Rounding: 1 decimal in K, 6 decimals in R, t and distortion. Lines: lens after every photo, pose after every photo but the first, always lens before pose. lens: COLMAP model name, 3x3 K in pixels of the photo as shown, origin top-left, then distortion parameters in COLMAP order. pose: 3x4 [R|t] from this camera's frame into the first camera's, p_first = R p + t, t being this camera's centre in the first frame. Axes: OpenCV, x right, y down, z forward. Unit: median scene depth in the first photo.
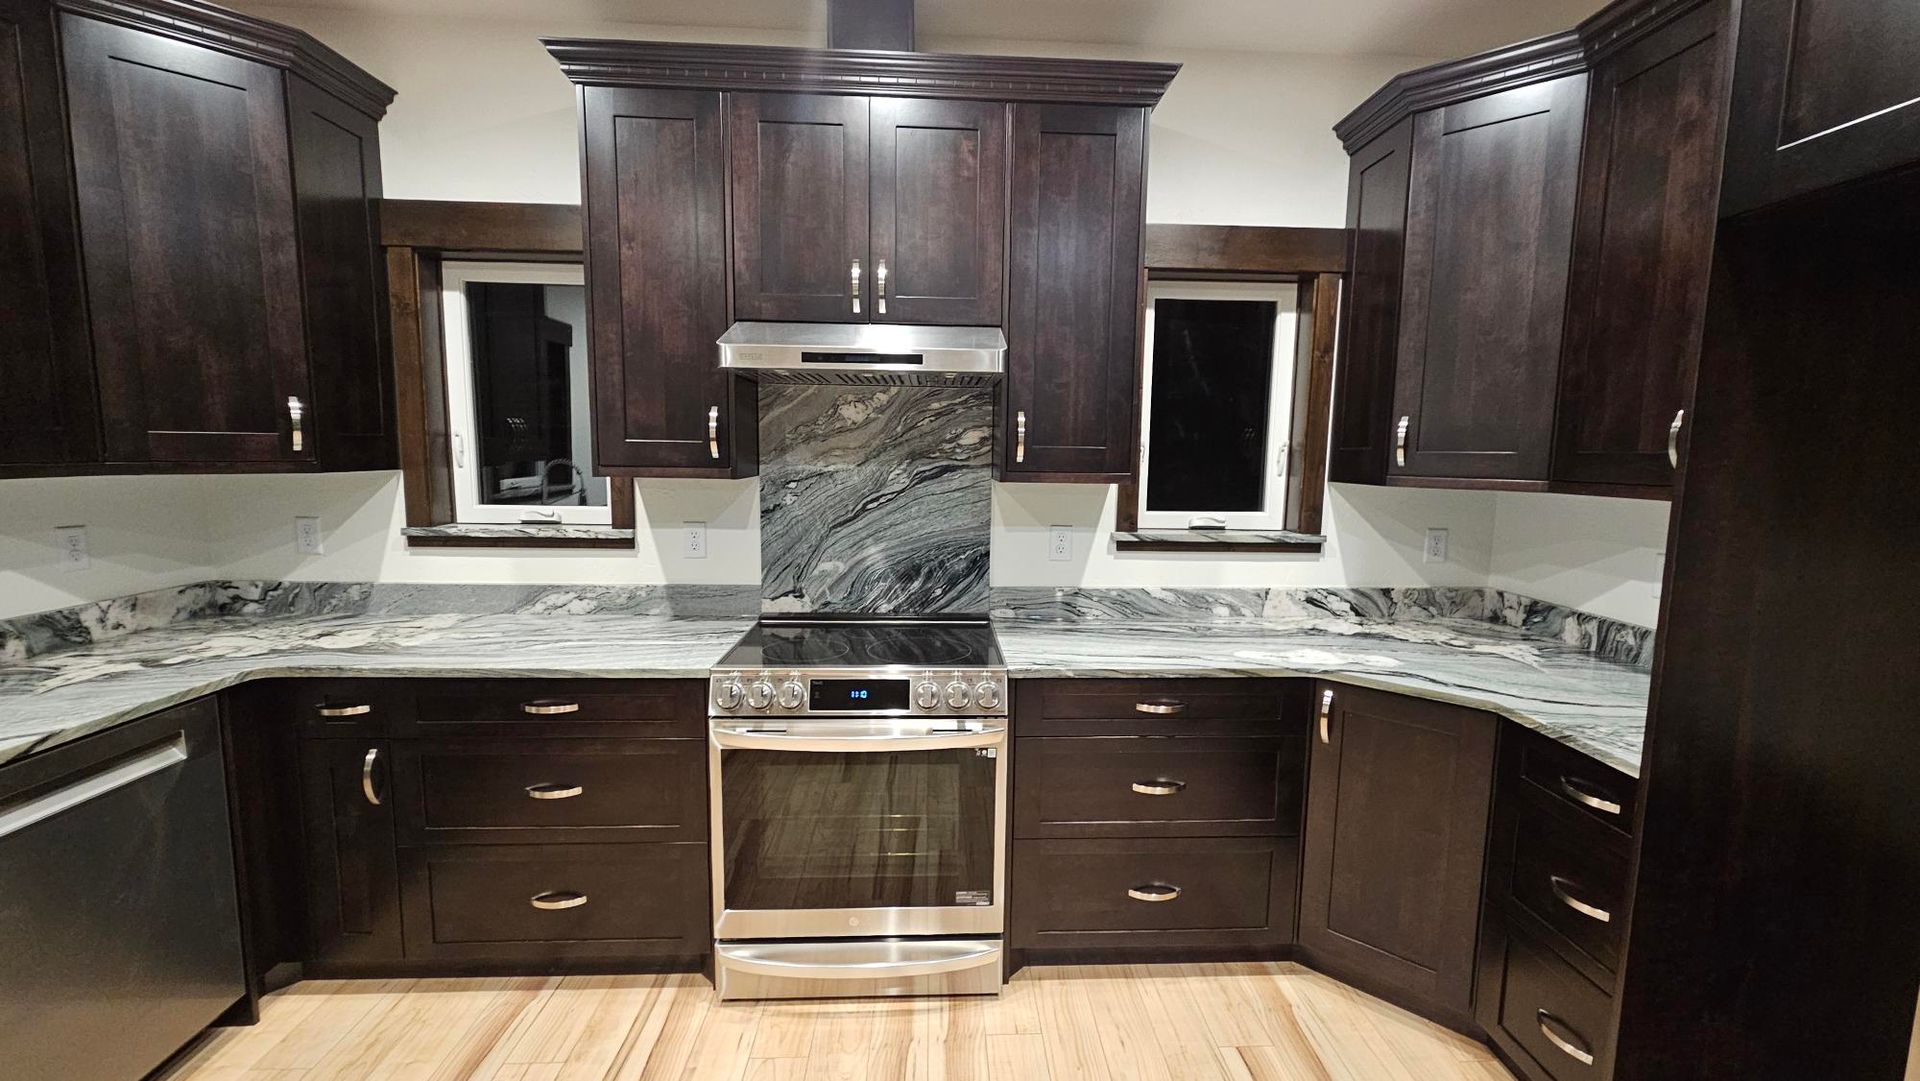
lens RADIAL K [[791.4, 0, 970.4], [0, 791.4, 544.0], [0, 0, 1]] dist [-0.001503, -0.000174]
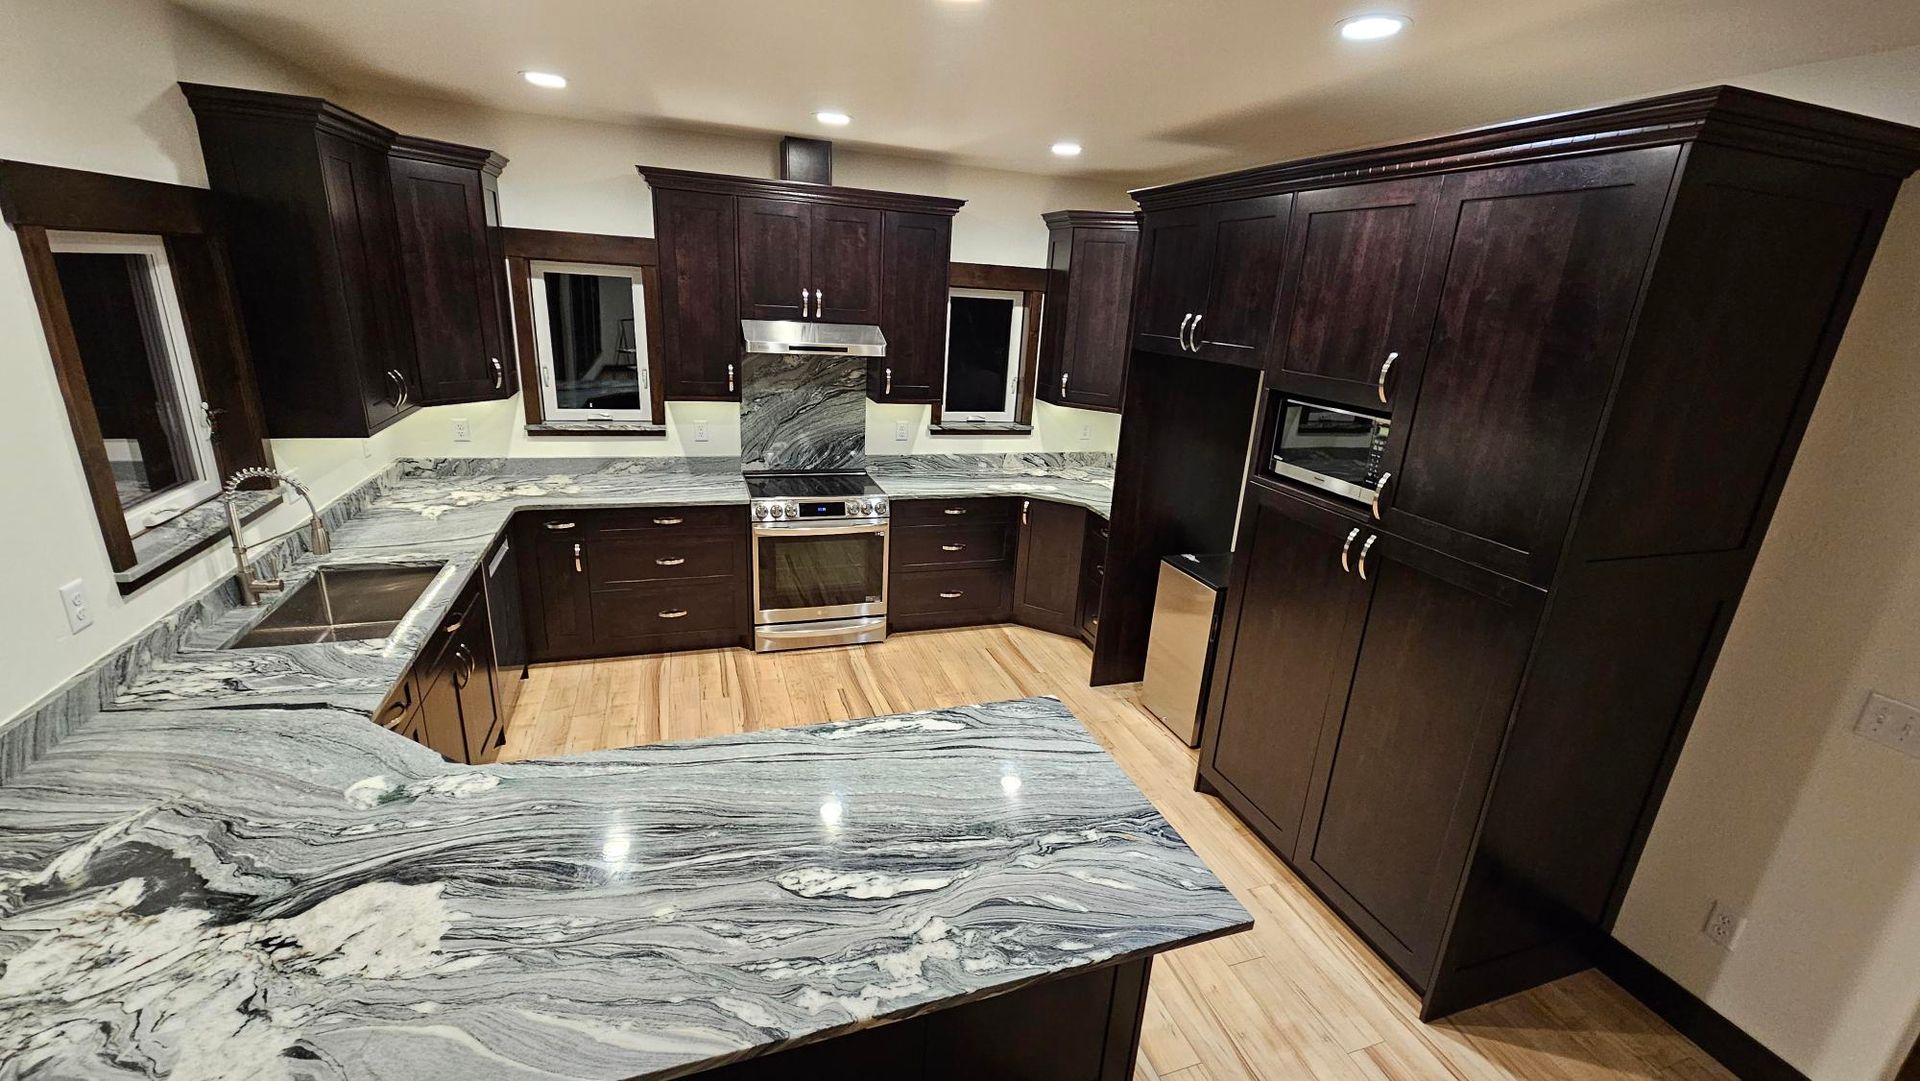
lens RADIAL K [[791.4, 0, 970.4], [0, 791.4, 544.0], [0, 0, 1]] dist [-0.001503, -0.000174]
pose [[0.958203, -0.045191, 0.282496, -0.284664], [-0.013071, 0.979499, 0.201025, -0.122473], [-0.285789, -0.196316, 0.937968, -0.902046]]
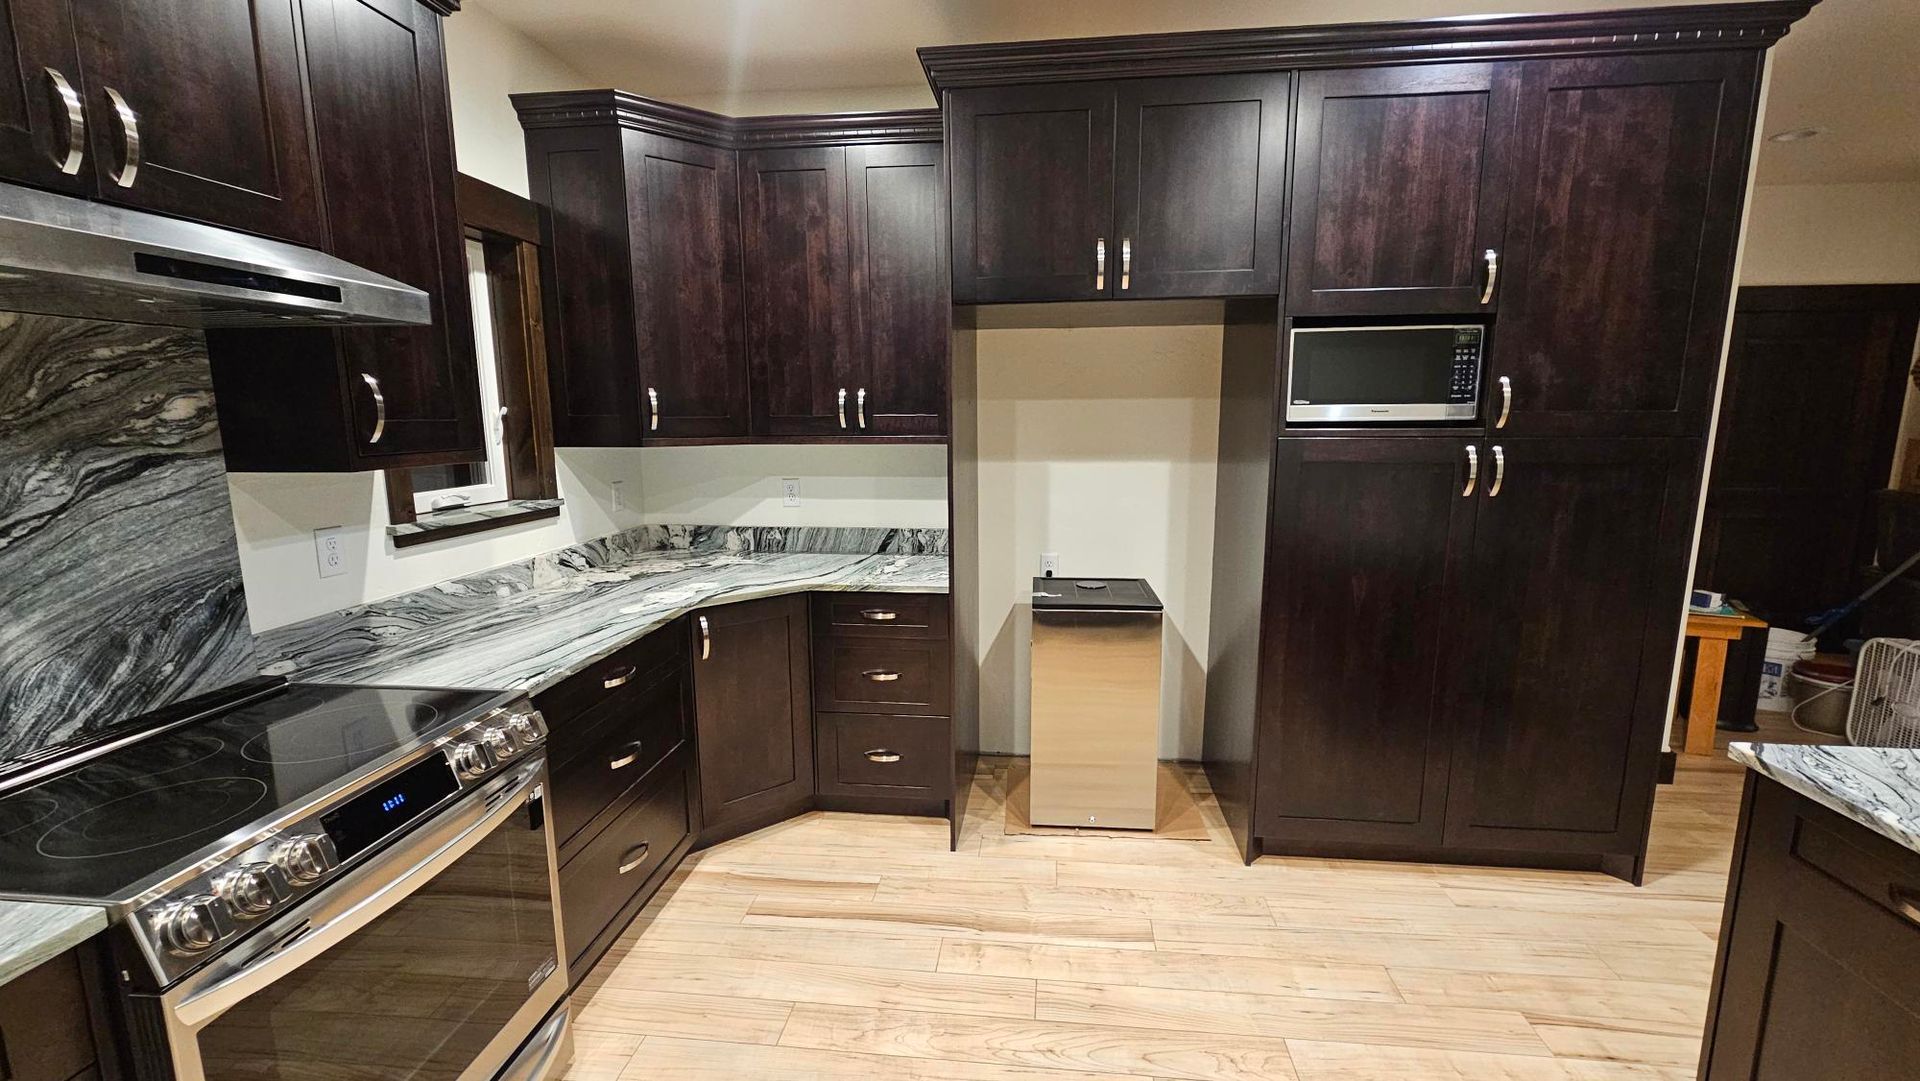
lens RADIAL K [[791.4, 0, 970.4], [0, 791.4, 544.0], [0, 0, 1]] dist [-0.001503, -0.000174]
pose [[0.153782, -0.175972, 0.972309, -0.521868], [0.123165, 0.979754, 0.157840, -0.052628], [-0.980399, 0.095481, 0.172342, 0.301679]]
